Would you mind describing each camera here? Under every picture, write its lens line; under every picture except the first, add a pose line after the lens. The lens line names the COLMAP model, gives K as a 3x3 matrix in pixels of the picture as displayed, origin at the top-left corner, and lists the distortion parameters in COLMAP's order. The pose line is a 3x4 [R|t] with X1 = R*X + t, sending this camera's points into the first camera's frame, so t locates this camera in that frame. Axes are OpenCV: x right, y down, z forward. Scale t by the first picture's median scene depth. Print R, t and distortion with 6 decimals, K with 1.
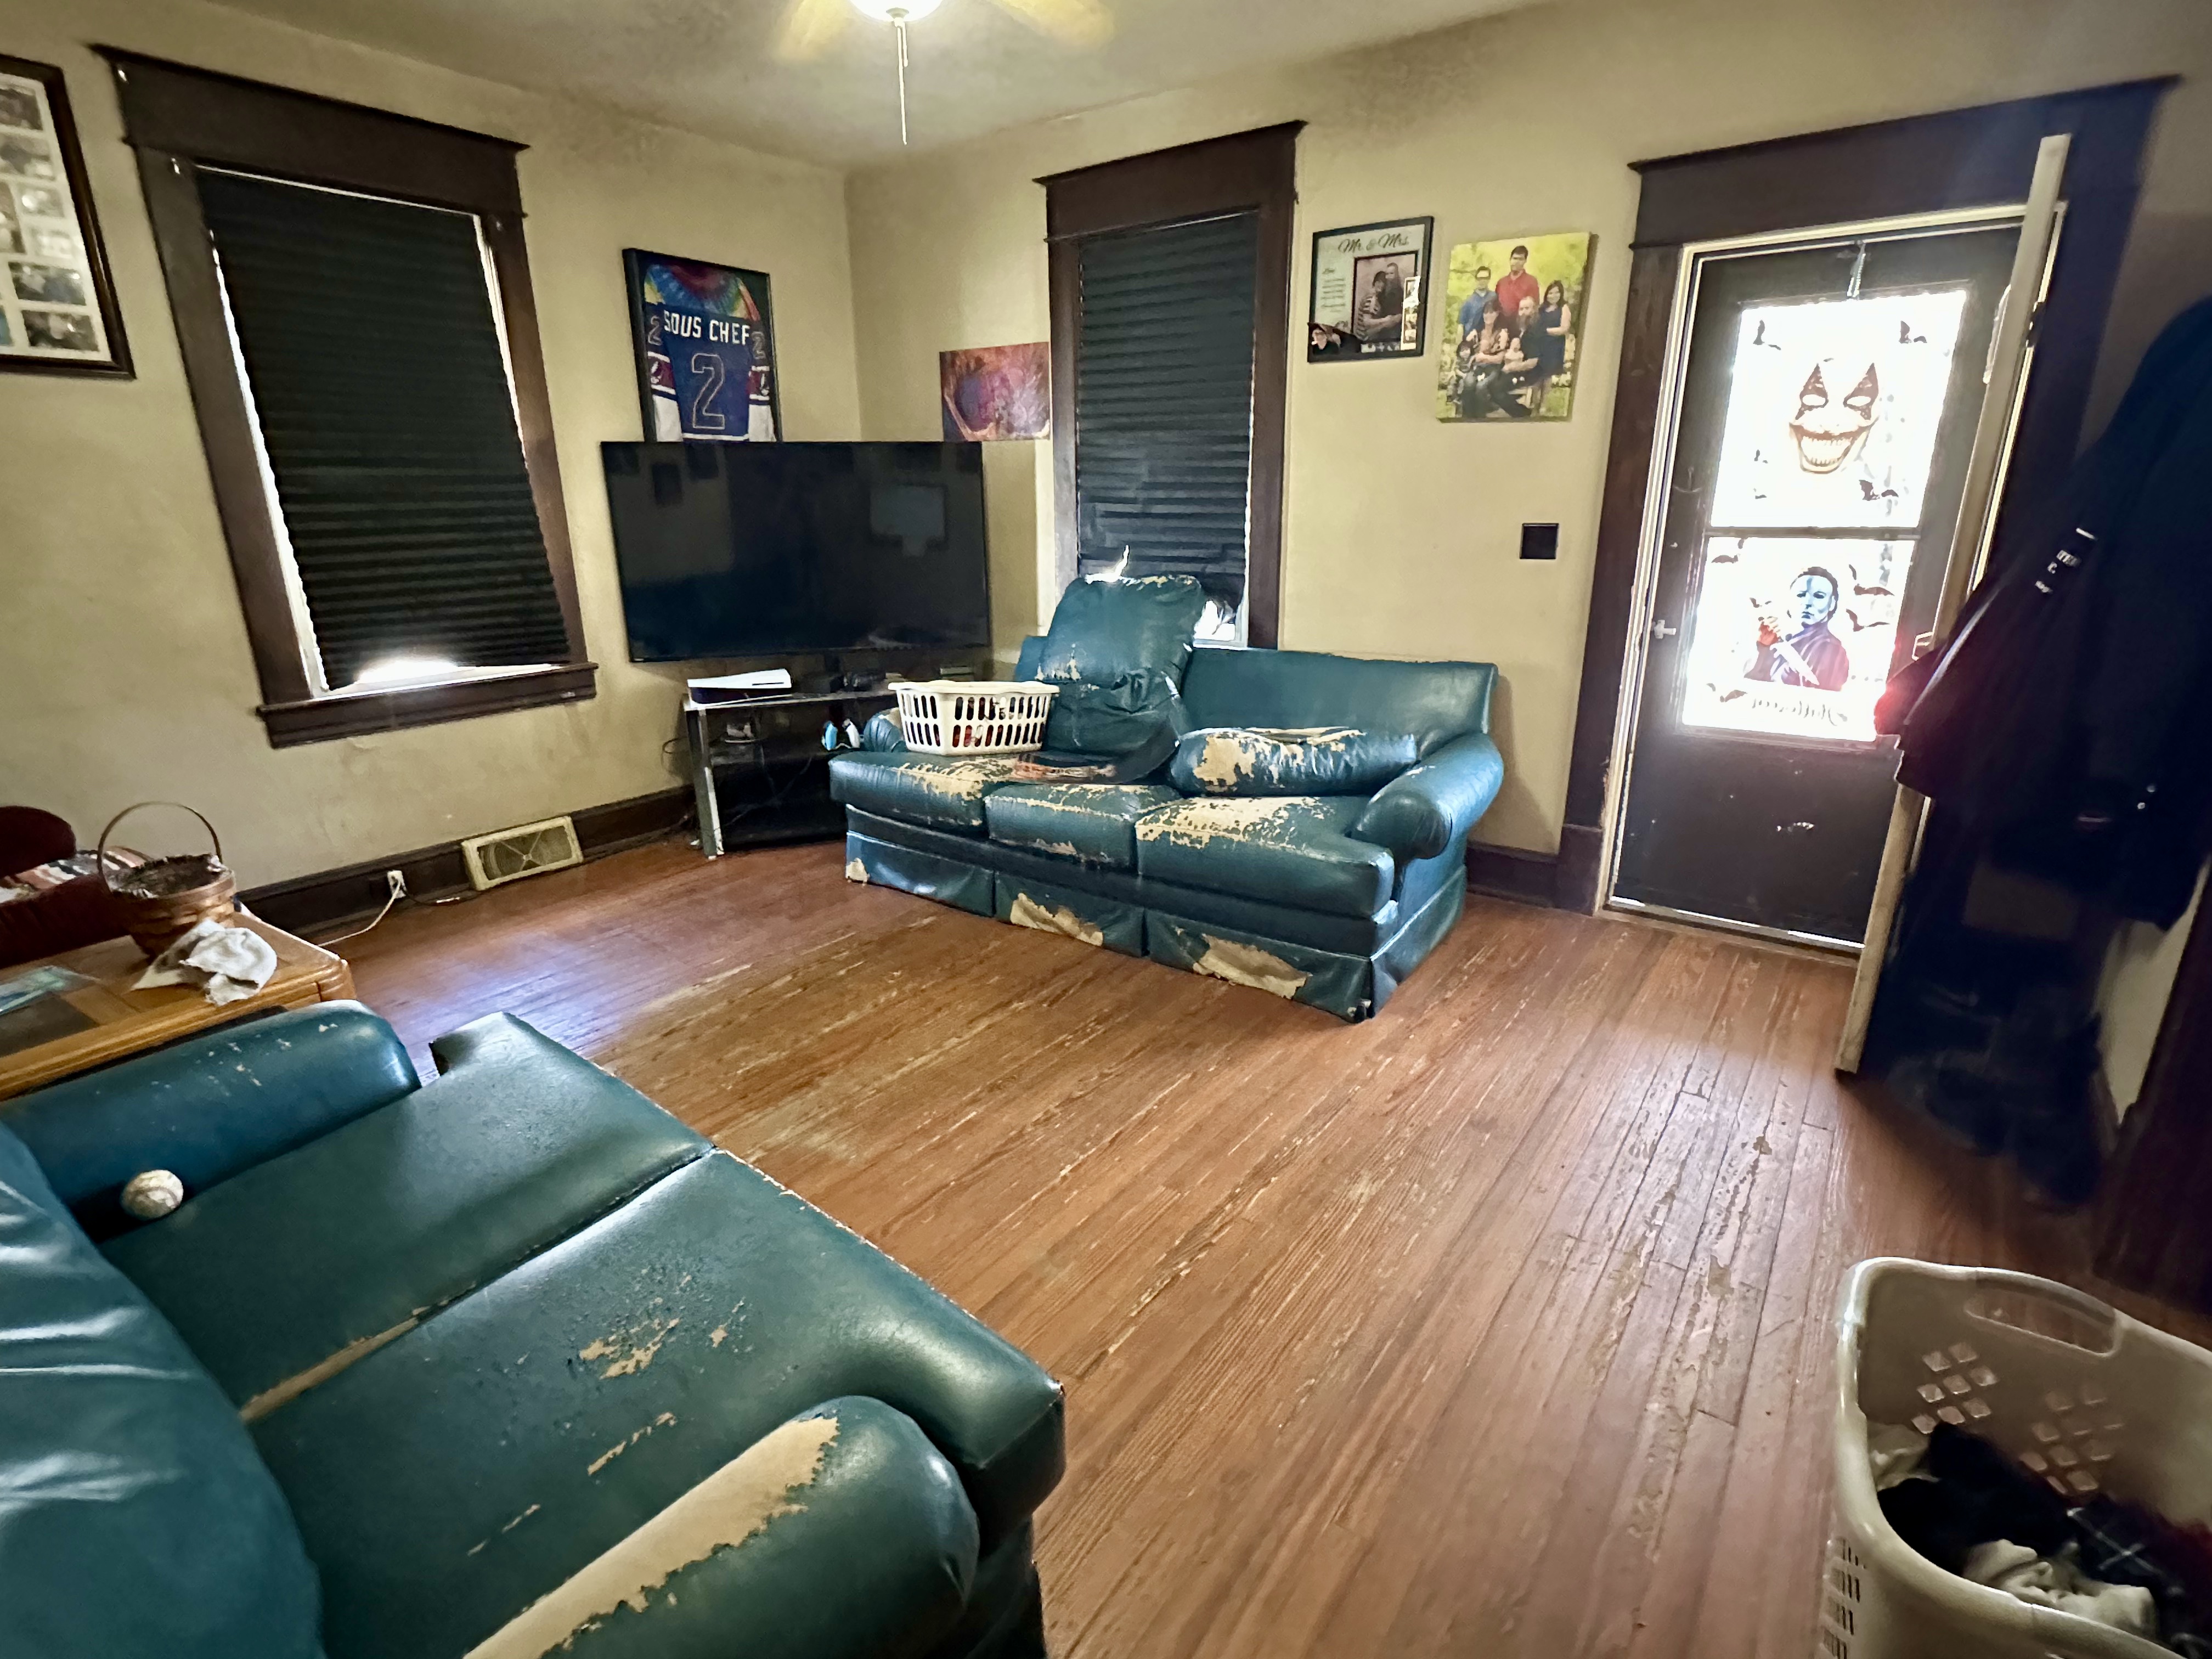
lens RADIAL K [[1096.5, 0, 1101.7], [0, 1096.5, 843.7], [0, 0, 1]] dist [-0.003576, -0.001771]
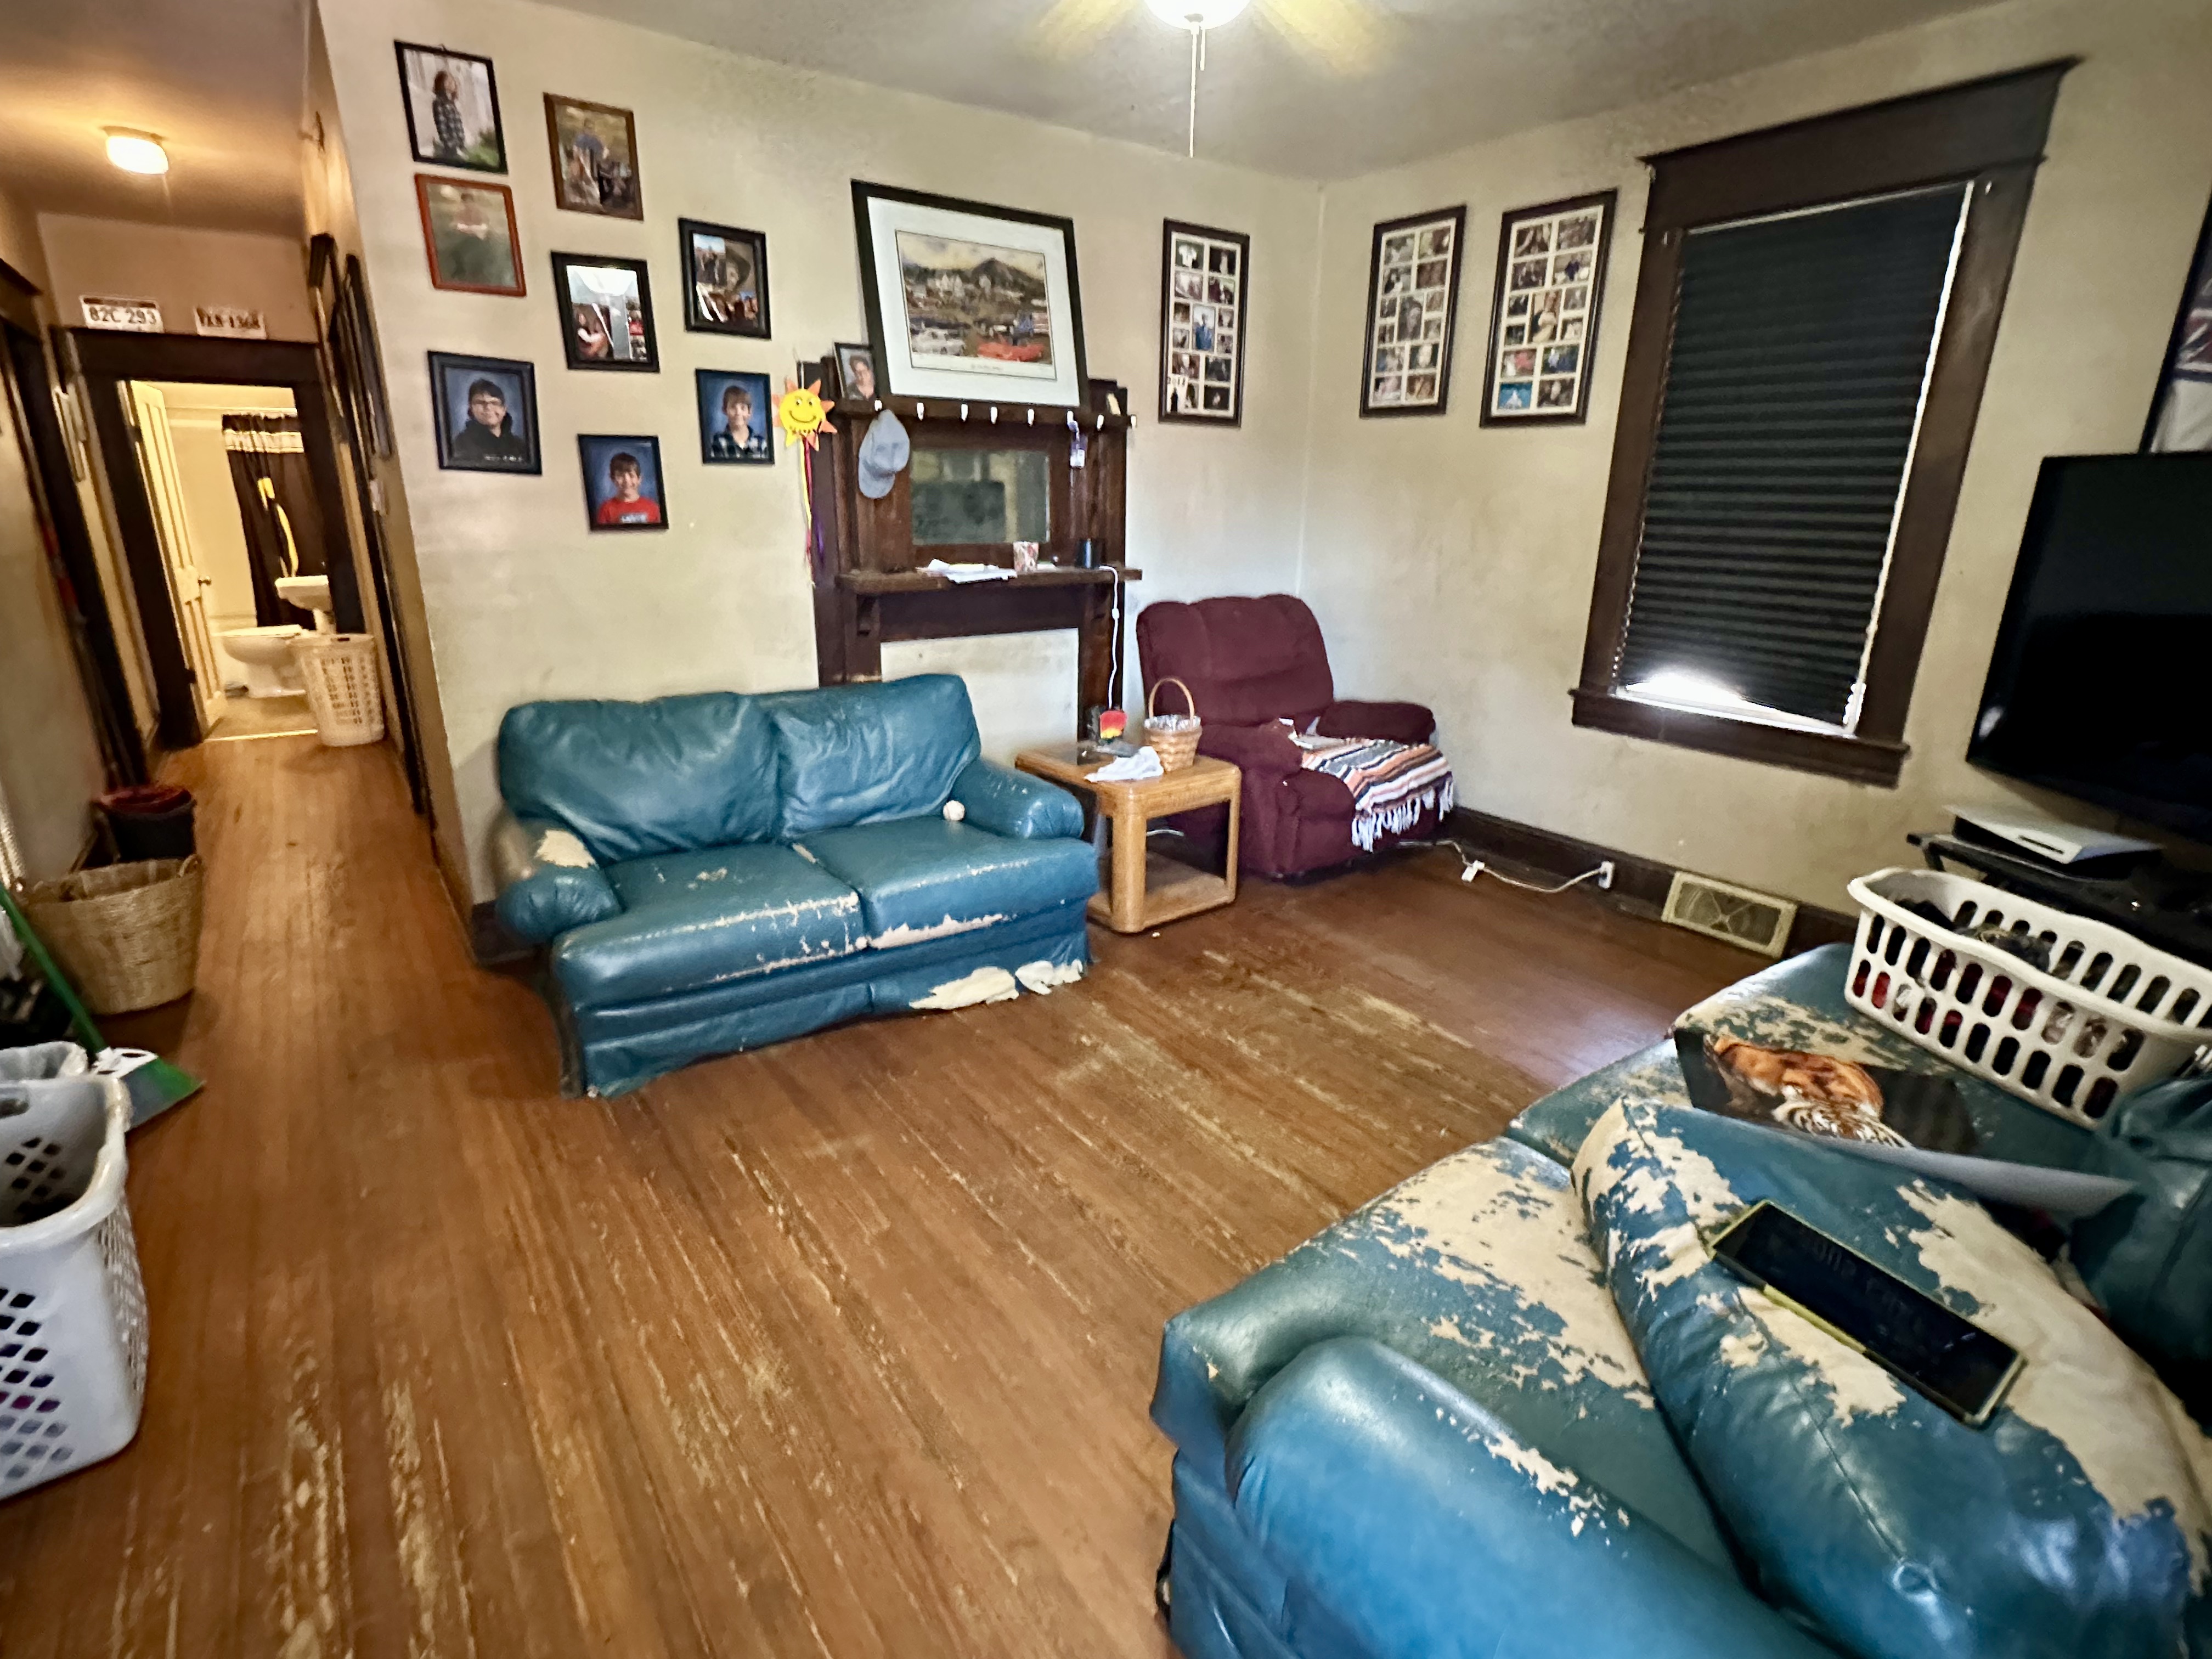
lens RADIAL K [[1096.5, 0, 1100.3], [0, 1096.5, 819.9], [0, 0, 1]] dist [-0.003576, -0.001771]
pose [[-0.322770, 0.275898, -0.905373, 0.531887], [-0.301963, 0.876565, 0.374770, -0.293636], [0.897016, 0.394354, -0.199618, 0.833204]]
